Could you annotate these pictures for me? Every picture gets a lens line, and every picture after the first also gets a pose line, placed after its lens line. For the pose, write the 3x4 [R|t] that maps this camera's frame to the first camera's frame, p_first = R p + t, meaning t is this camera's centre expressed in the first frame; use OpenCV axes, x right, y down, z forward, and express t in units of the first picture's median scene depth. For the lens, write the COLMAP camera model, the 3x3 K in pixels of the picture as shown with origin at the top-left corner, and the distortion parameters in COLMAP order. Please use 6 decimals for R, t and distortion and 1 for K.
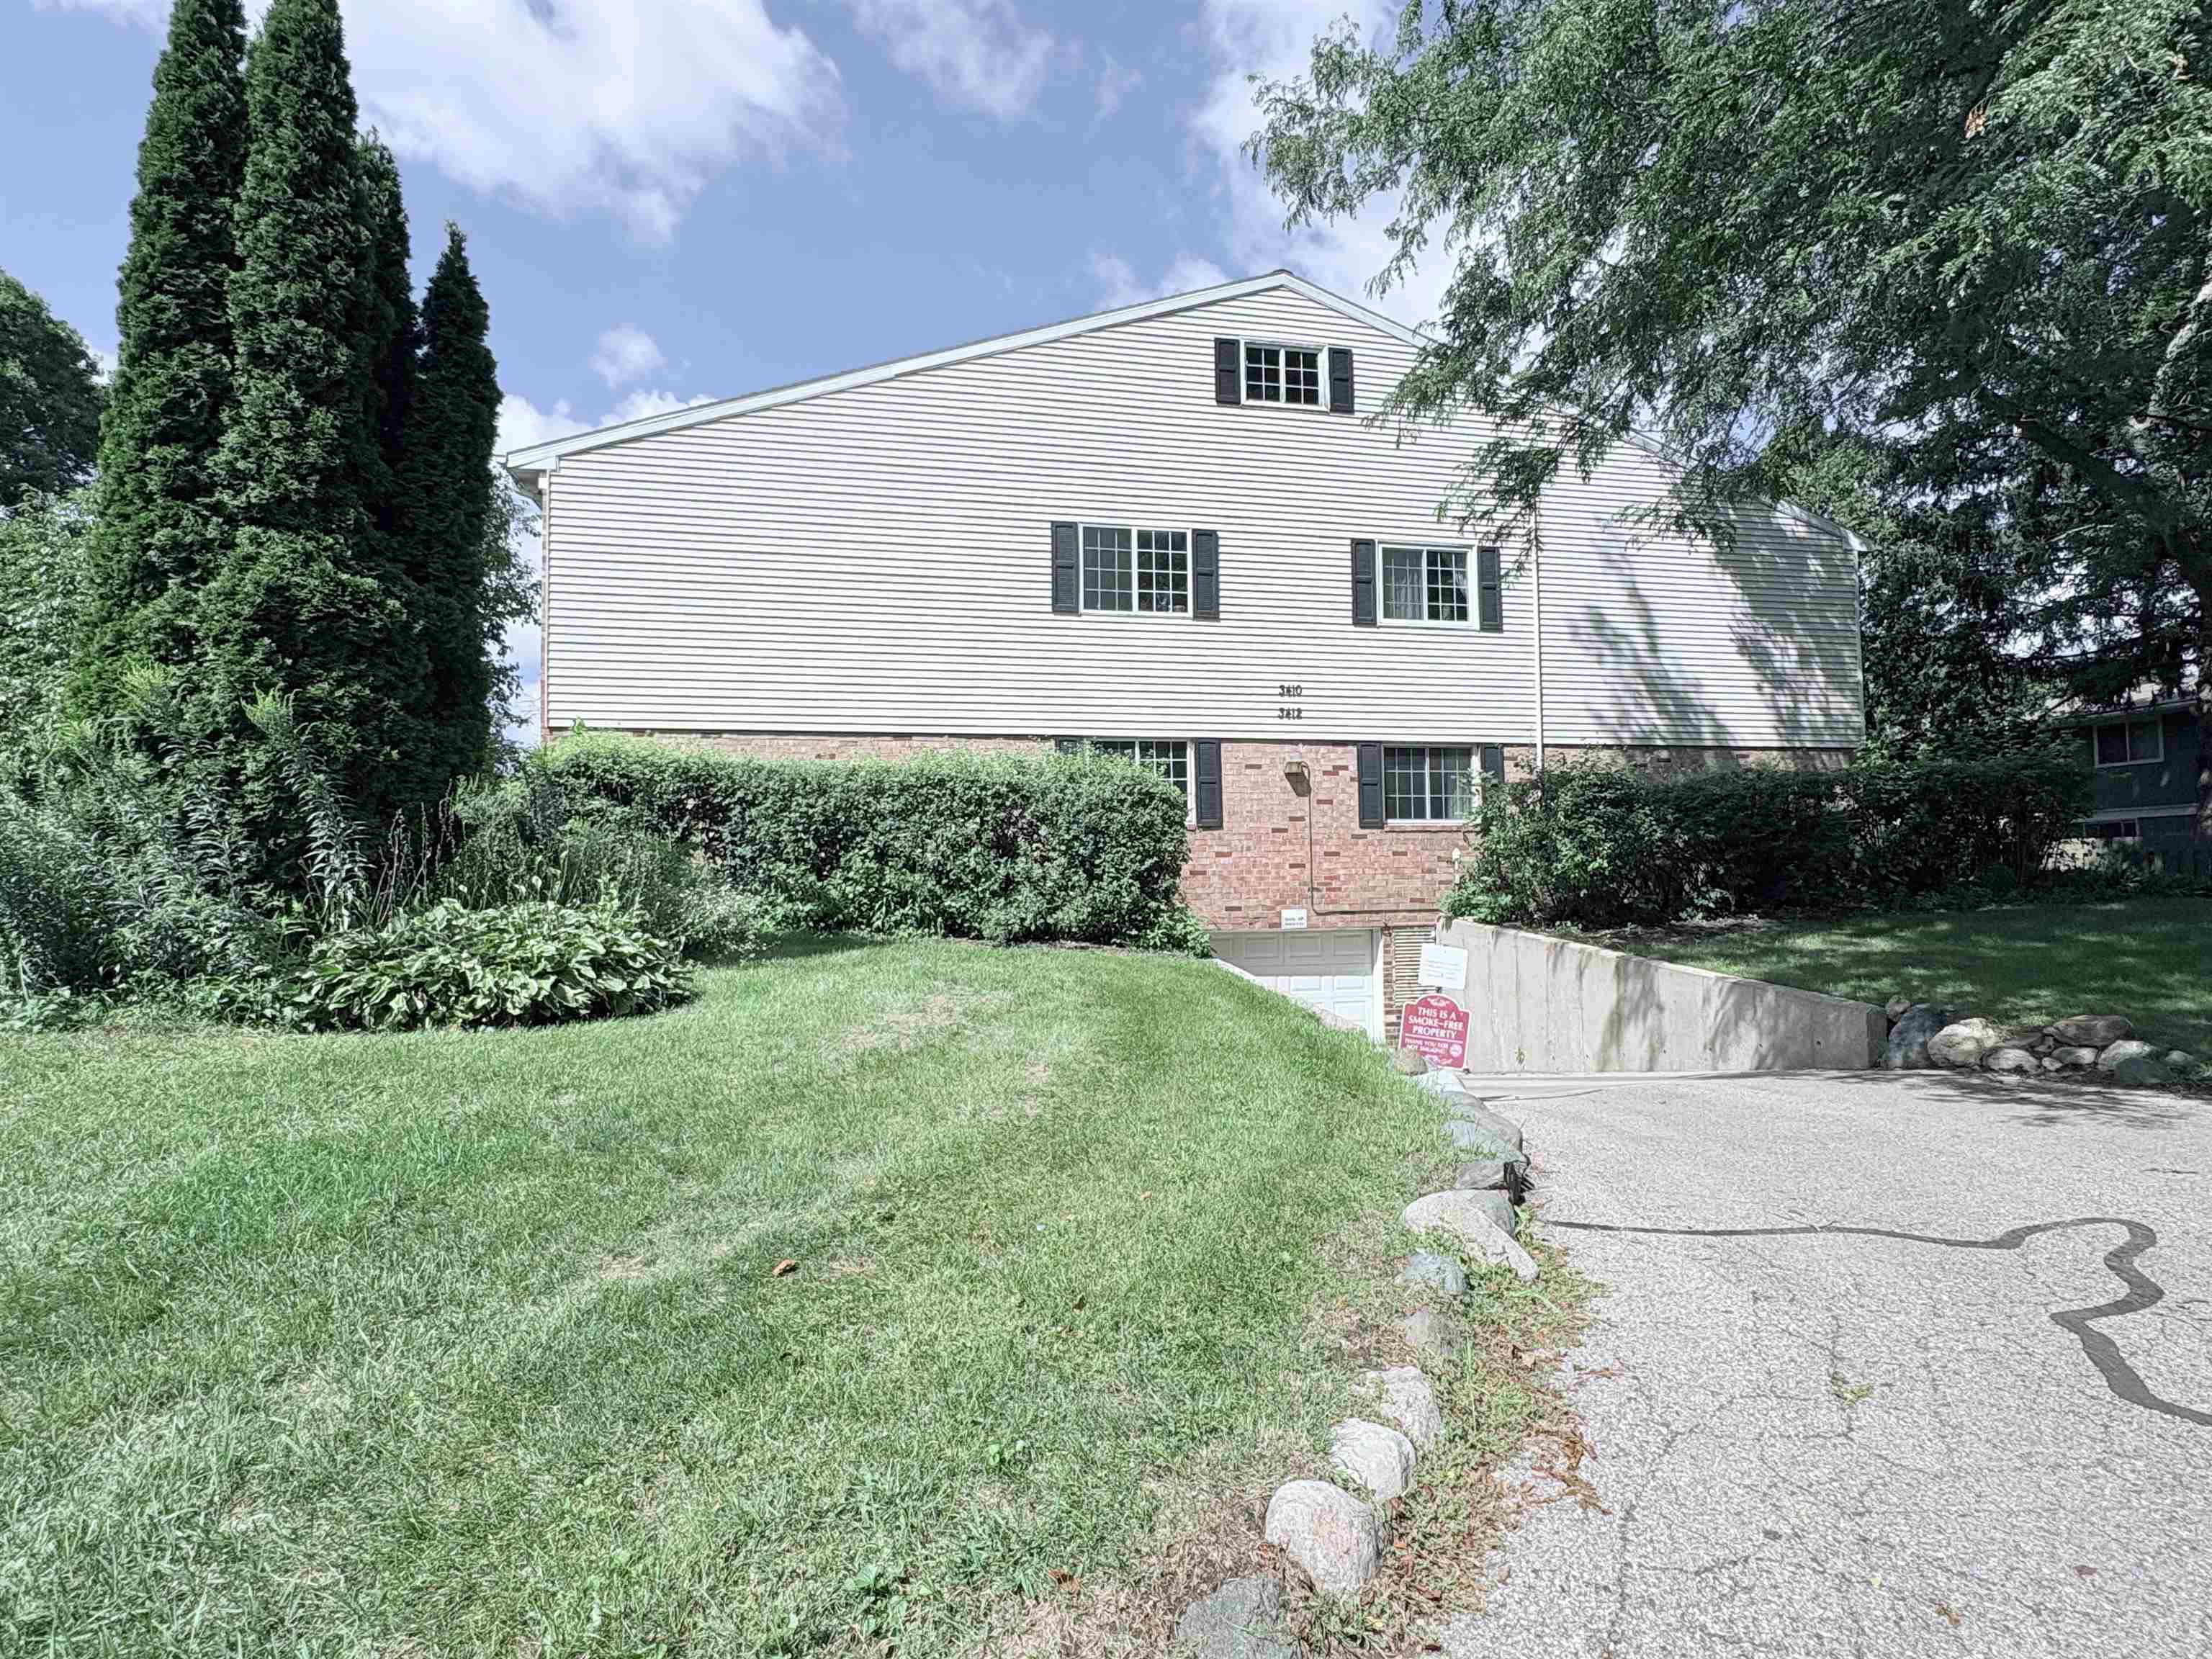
lens RADIAL K [[1117.0, 0, 1117.7], [0, 1117.0, 841.4], [0, 0, 1]] dist [-0.000548, 0.000066]
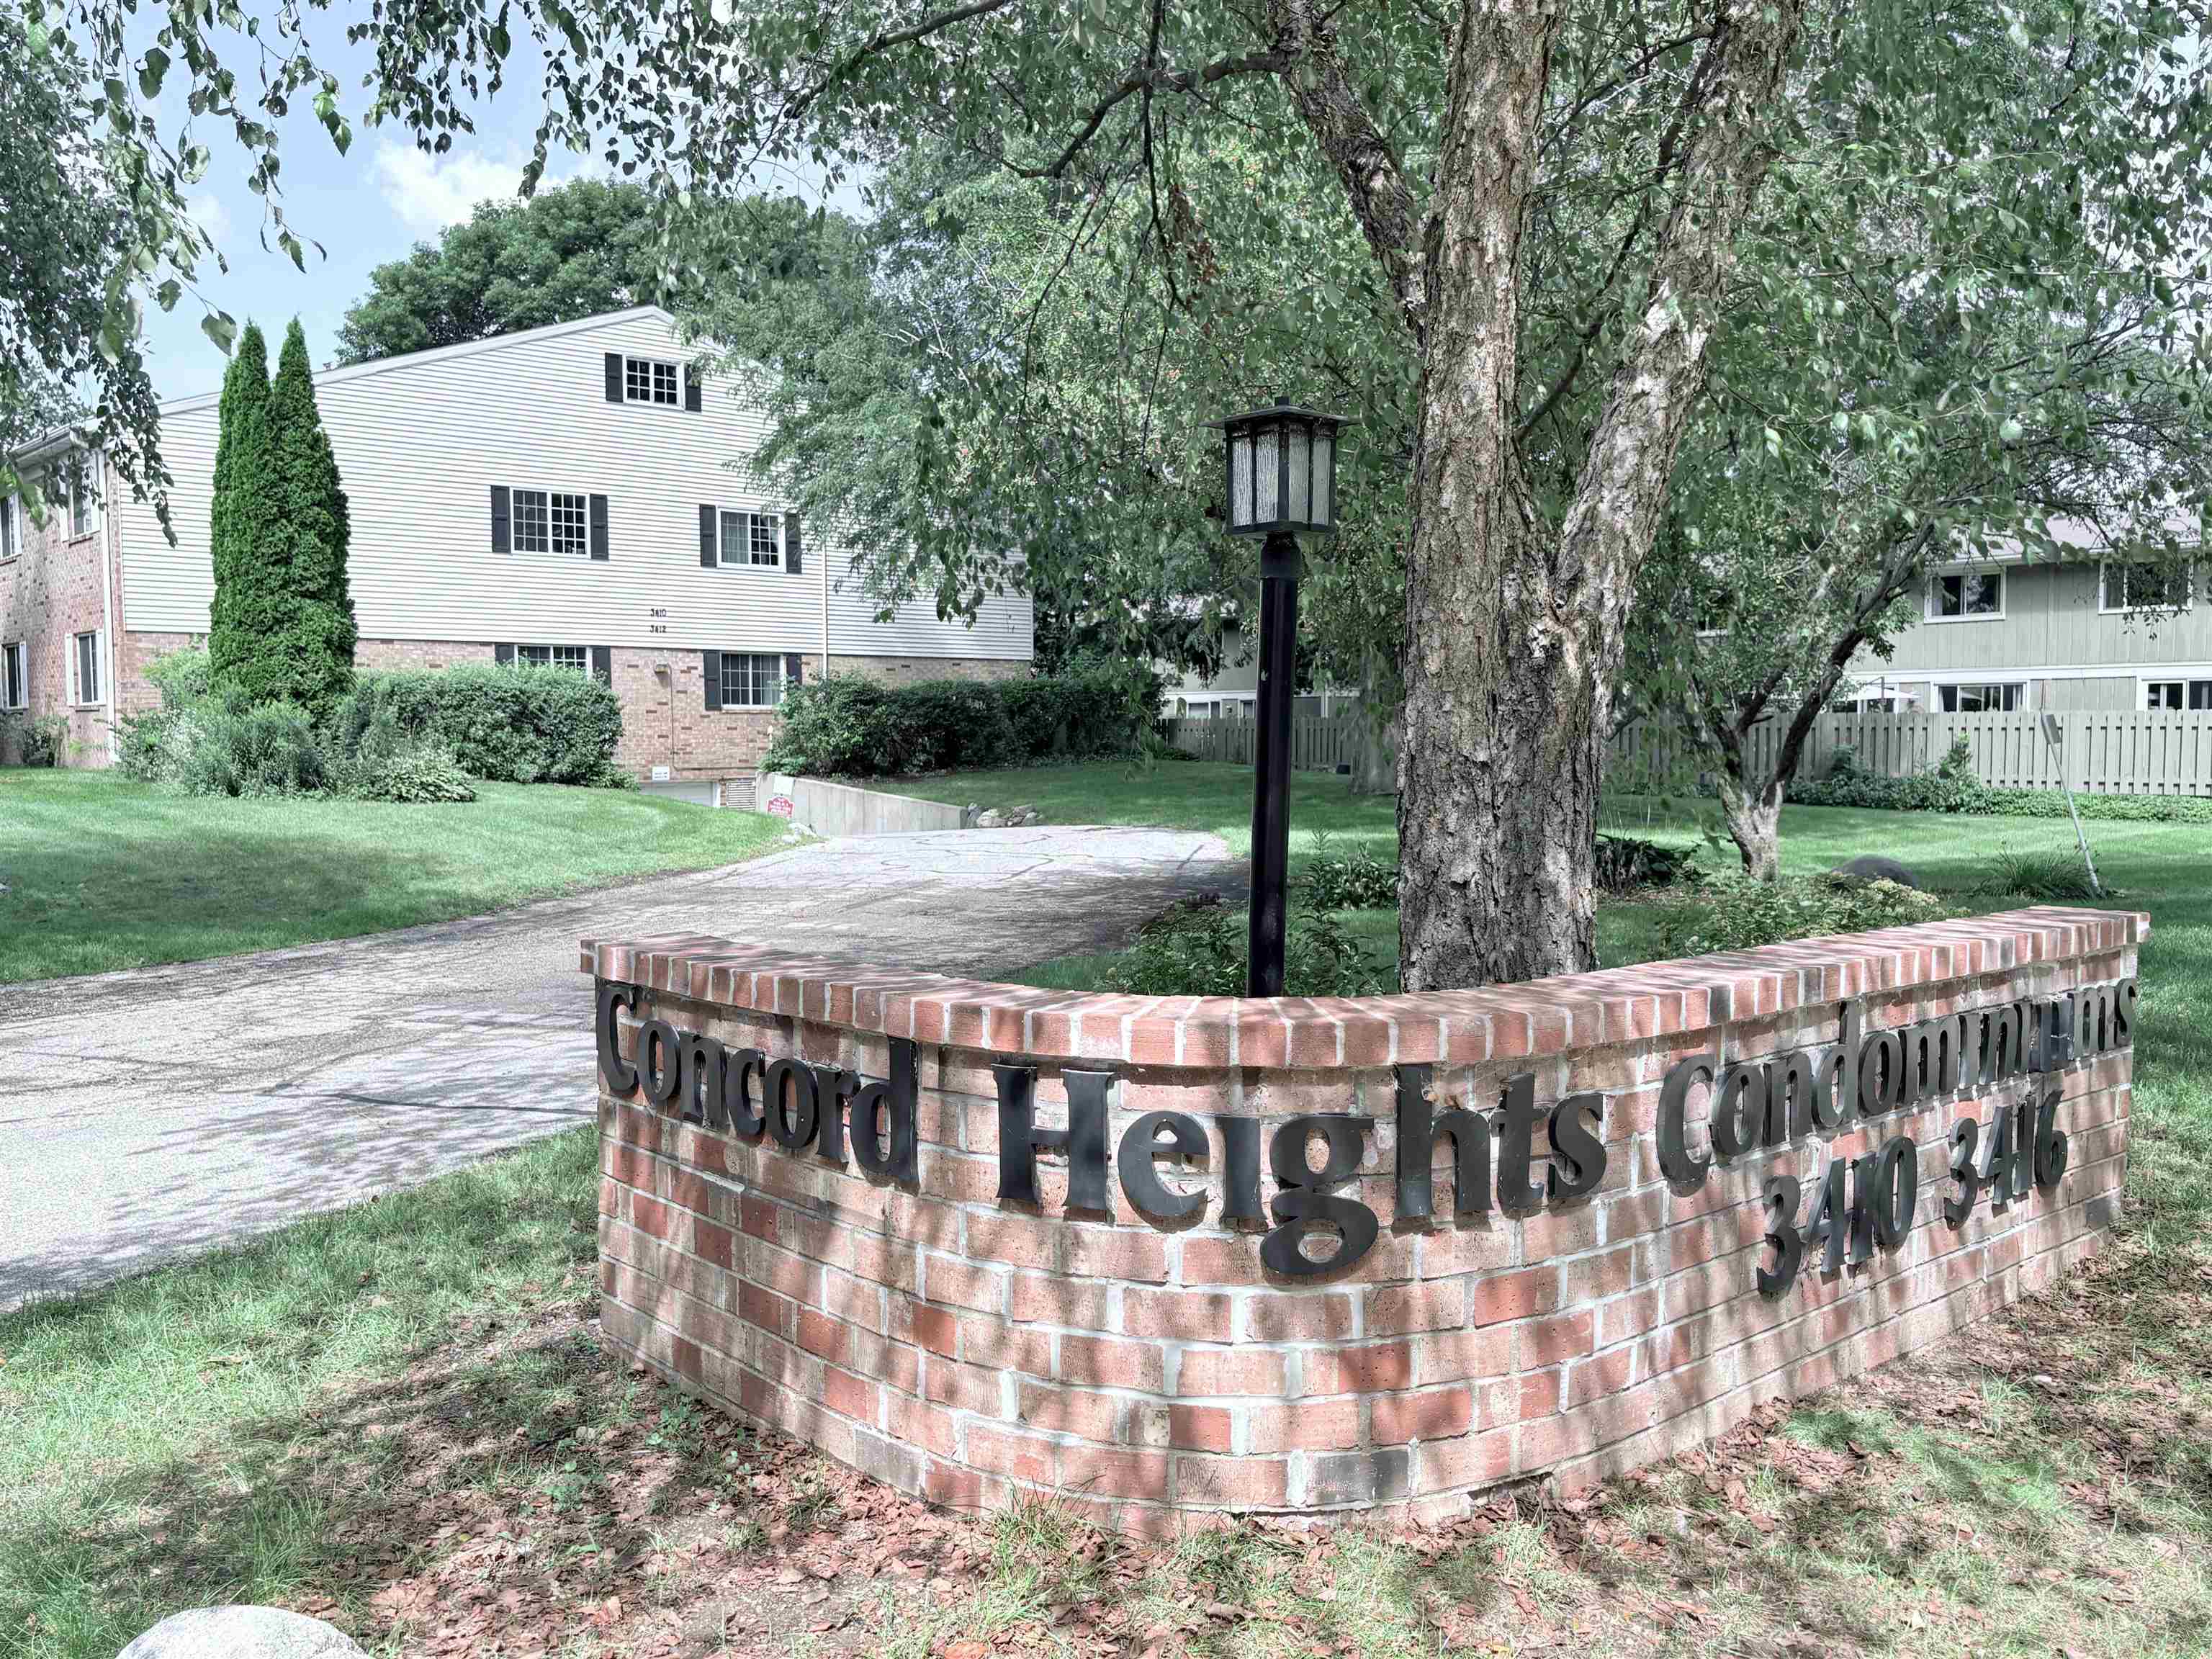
lens RADIAL K [[1800.4, 0, 1109.5], [0, 1800.4, 835.3], [0, 0, 1]] dist [0.006740, -0.000335]
pose [[0.871155, -0.017604, 0.490692, -0.478952], [-0.026297, 0.996250, 0.082427, -0.057731], [-0.490303, -0.084711, 0.867426, -1.303859]]
